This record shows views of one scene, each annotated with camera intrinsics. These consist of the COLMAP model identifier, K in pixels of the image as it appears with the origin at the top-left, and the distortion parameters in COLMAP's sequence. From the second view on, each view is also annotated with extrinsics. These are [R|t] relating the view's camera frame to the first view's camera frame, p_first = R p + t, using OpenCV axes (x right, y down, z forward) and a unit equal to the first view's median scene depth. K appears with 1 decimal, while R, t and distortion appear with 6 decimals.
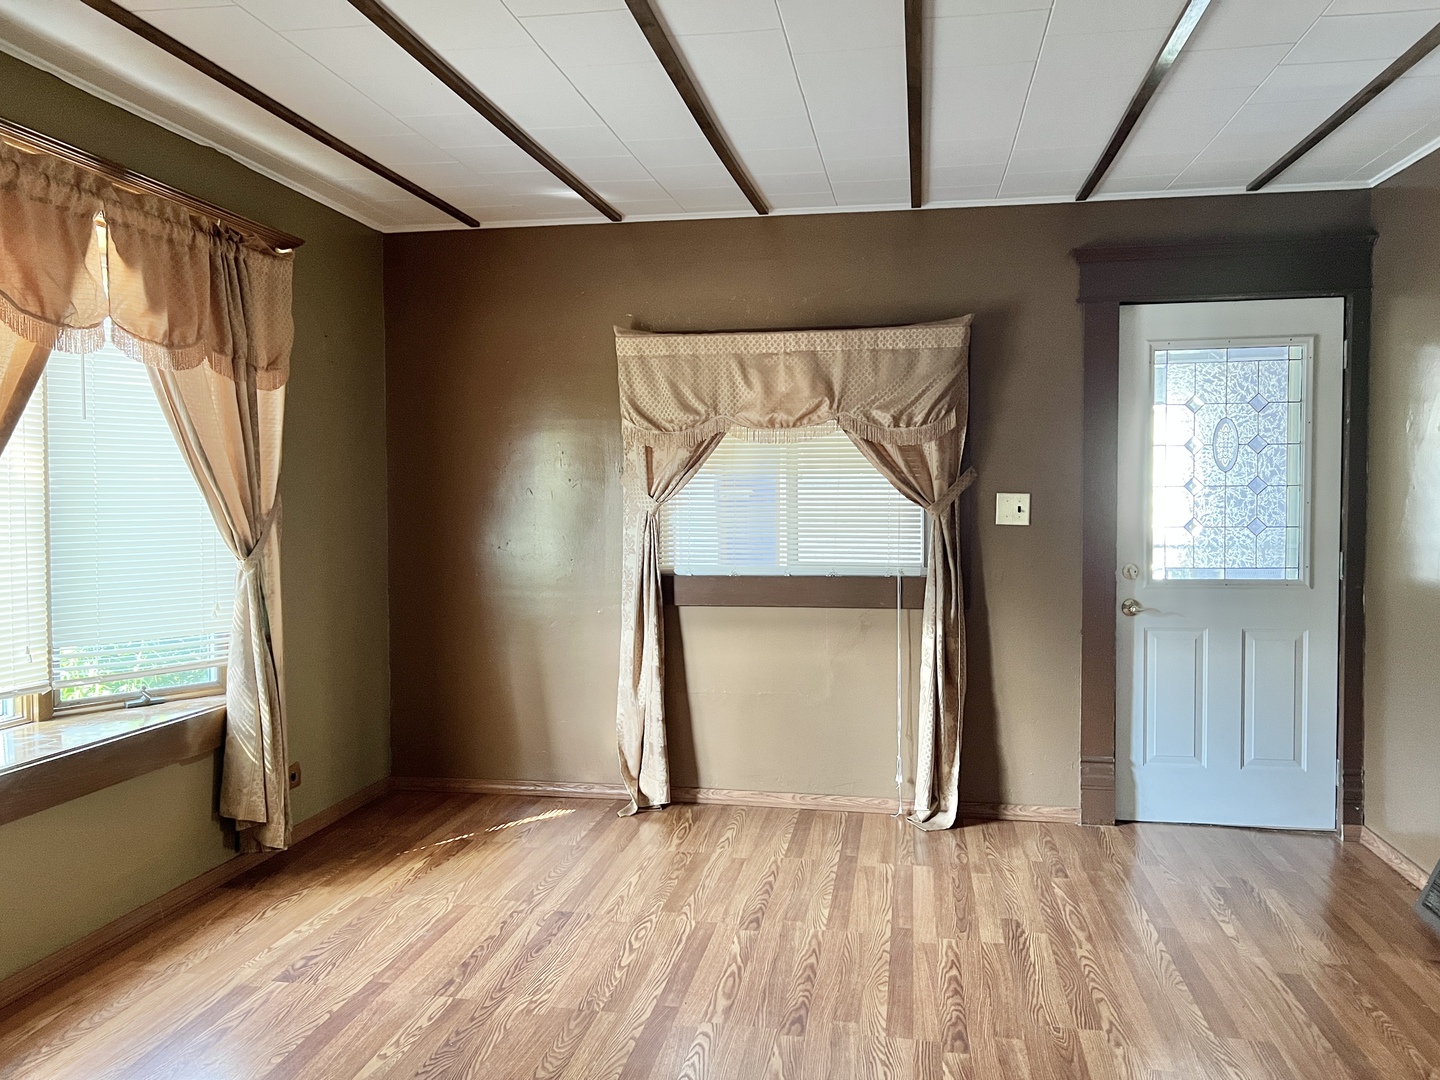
lens RADIAL K [[1079.7, 0, 713.6], [0, 1079.7, 541.9], [0, 0, 1]] dist [0.063031, -0.070768]
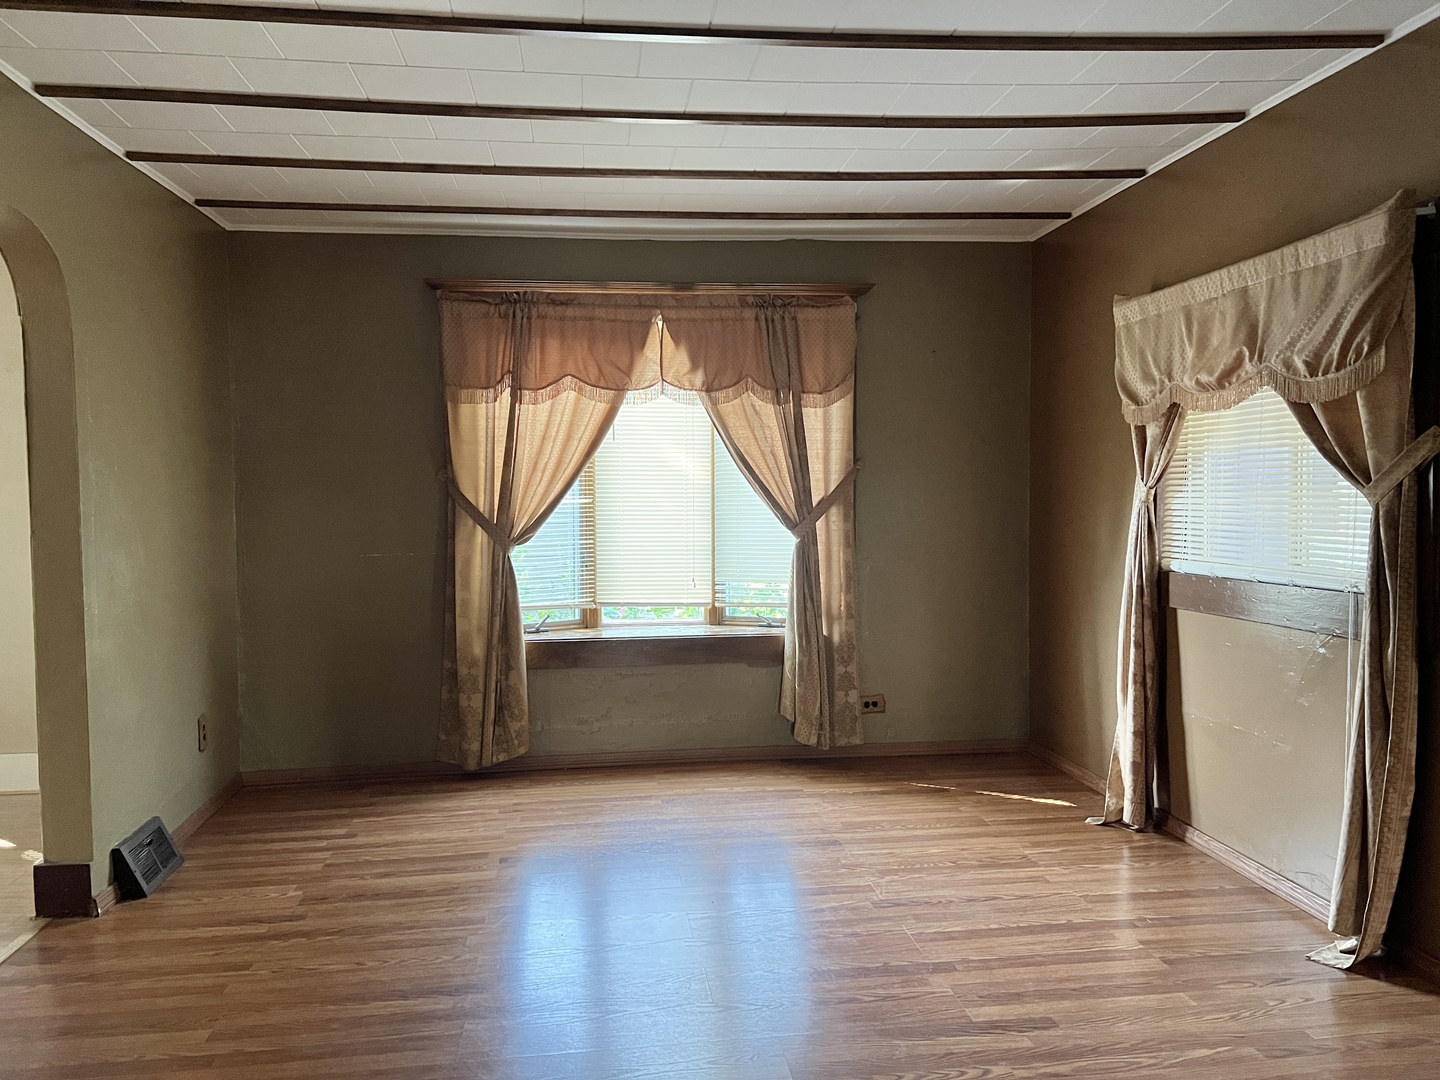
lens RADIAL K [[1079.7, 0, 706.7], [0, 1079.7, 546.0], [0, 0, 1]] dist [0.063031, -0.070768]
pose [[0.289084, 0.043766, -0.956303, 0.803018], [-0.028724, 0.998901, 0.037032, -0.012681], [0.956873, 0.016763, 0.290023, 0.459153]]
